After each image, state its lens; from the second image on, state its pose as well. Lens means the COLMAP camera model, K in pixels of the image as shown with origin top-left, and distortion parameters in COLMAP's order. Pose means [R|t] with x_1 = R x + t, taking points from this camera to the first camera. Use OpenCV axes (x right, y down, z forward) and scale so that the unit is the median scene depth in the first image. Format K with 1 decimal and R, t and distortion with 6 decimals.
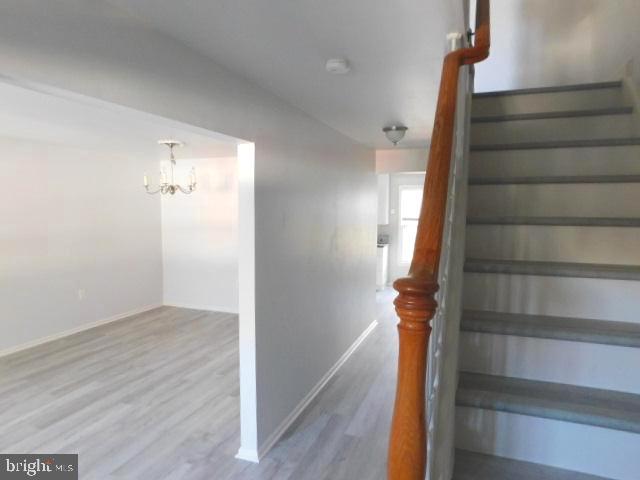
lens RADIAL K [[431.6, 0, 319.6], [0, 431.6, 240.1], [0, 0, 1]] dist [-0.048128, 0.046622]
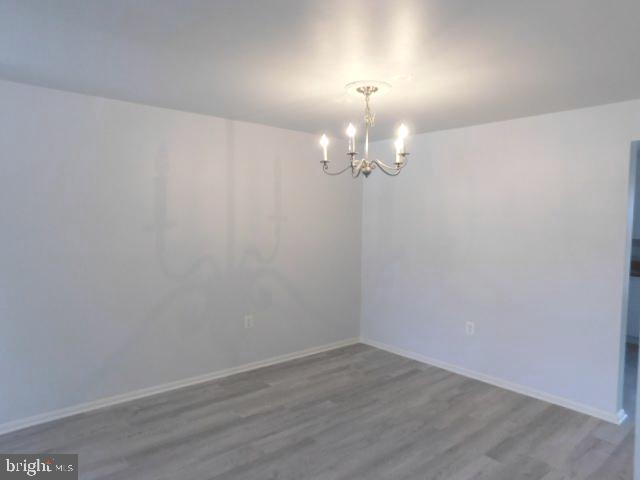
lens RADIAL K [[431.6, 0, 320.4], [0, 431.6, 239.1], [0, 0, 1]] dist [-0.048128, 0.046622]
pose [[0.875616, 0.028733, -0.482153, -0.101467], [-0.043625, 0.998854, -0.019700, -0.004094], [0.481034, 0.038284, 0.875865, 0.423302]]
